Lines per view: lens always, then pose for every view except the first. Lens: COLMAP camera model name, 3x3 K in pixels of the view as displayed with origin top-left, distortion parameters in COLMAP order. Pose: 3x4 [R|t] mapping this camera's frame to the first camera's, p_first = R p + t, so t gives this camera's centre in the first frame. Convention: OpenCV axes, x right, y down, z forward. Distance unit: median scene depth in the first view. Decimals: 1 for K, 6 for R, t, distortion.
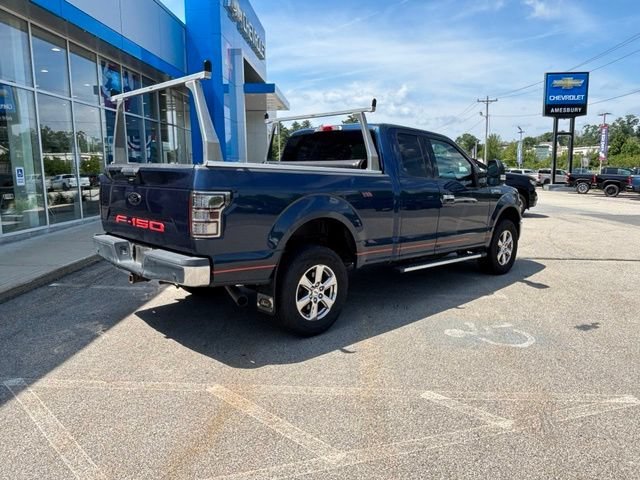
lens RADIAL K [[464.9, 0, 320.2], [0, 464.9, 225.6], [0, 0, 1]] dist [0.053647, -0.077708]
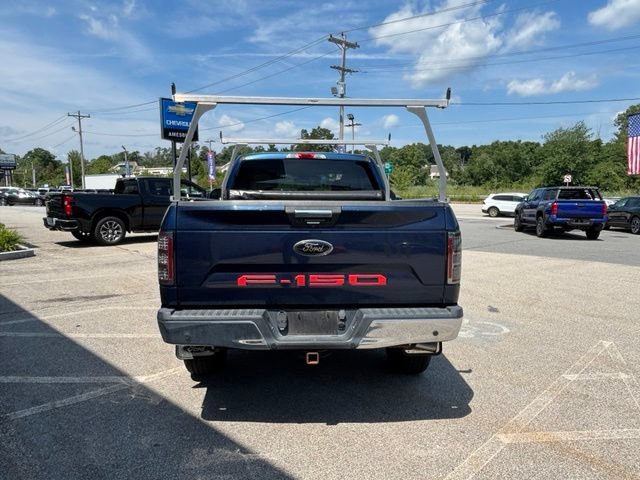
lens RADIAL K [[467.2, 0, 320.0], [0, 467.2, 240.0], [0, 0, 1]] dist [0.041476, -0.070527]
pose [[0.663708, -0.080157, 0.743684, -0.832860], [0.086944, 0.995769, 0.029733, -0.081719], [-0.742921, 0.044925, 0.667870, 0.453266]]
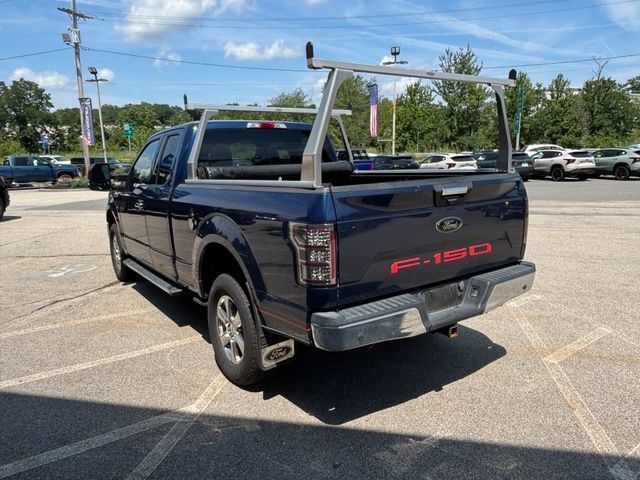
lens RADIAL K [[467.2, 0, 320.0], [0, 467.2, 240.0], [0, 0, 1]] dist [0.041476, -0.070527]
pose [[0.165620, -0.193905, 0.966939, -1.026469], [0.138353, 0.975352, 0.171895, -0.170246], [-0.976437, 0.105309, 0.188365, 0.954260]]
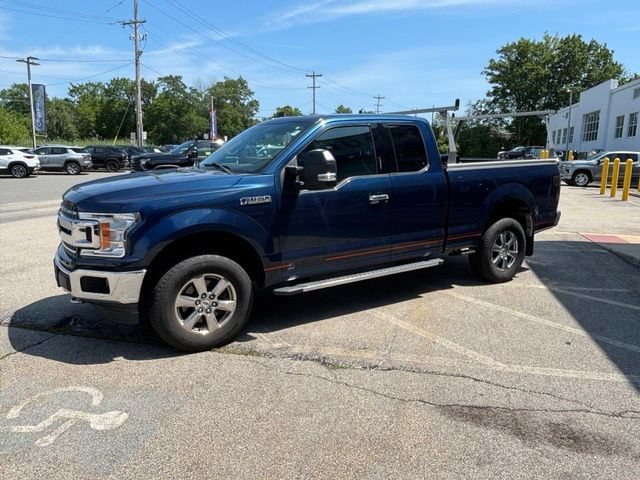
lens RADIAL K [[466.2, 0, 323.1], [0, 466.2, 239.0], [0, 0, 1]] dist [0.051480, -0.077531]
pose [[-0.979208, -0.056814, 0.194738, -0.072103], [0.003318, 0.955366, 0.295407, -0.334436], [-0.202829, 0.289912, -0.935314, 2.598125]]
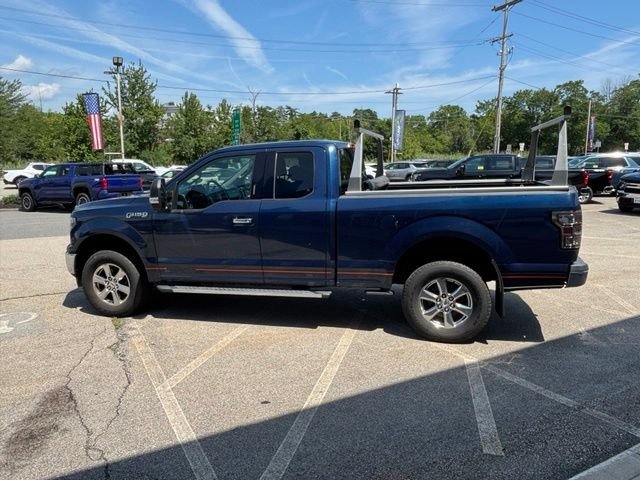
lens RADIAL K [[466.2, 0, 323.1], [0, 466.2, 239.0], [0, 0, 1]] dist [0.051480, -0.077531]
pose [[-0.515756, -0.143831, 0.844576, -1.030833], [0.103560, 0.968112, 0.228110, -0.308972], [-0.850453, 0.205114, -0.484414, 1.966333]]
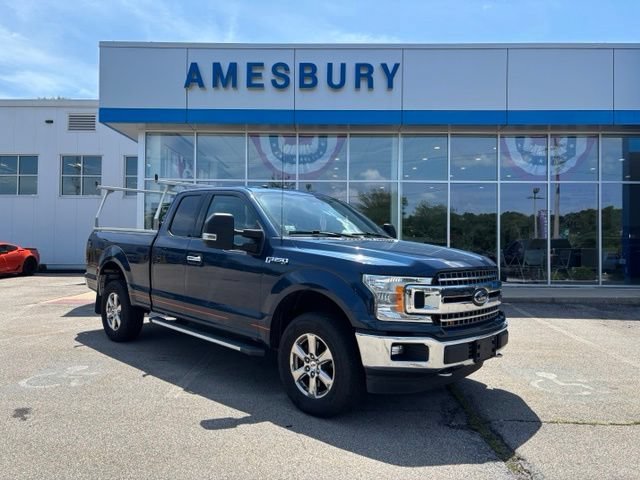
lens RADIAL K [[466.2, 0, 323.1], [0, 466.2, 239.0], [0, 0, 1]] dist [0.051480, -0.077531]
pose [[0.037786, -0.013812, -0.999190, 1.458822], [-0.131642, 0.991121, -0.018678, -0.140701], [0.990577, 0.132241, 0.035632, 1.504067]]
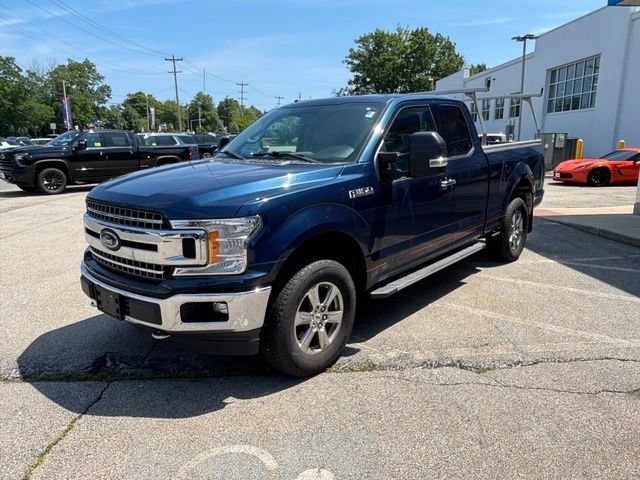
lens RADIAL K [[466.2, 0, 323.1], [0, 466.2, 239.0], [0, 0, 1]] dist [0.051480, -0.077531]
pose [[-0.996290, 0.019785, -0.083759, 0.355787], [-0.007927, 0.947985, 0.318217, -0.314462], [0.085698, 0.317700, -0.944310, 2.517729]]
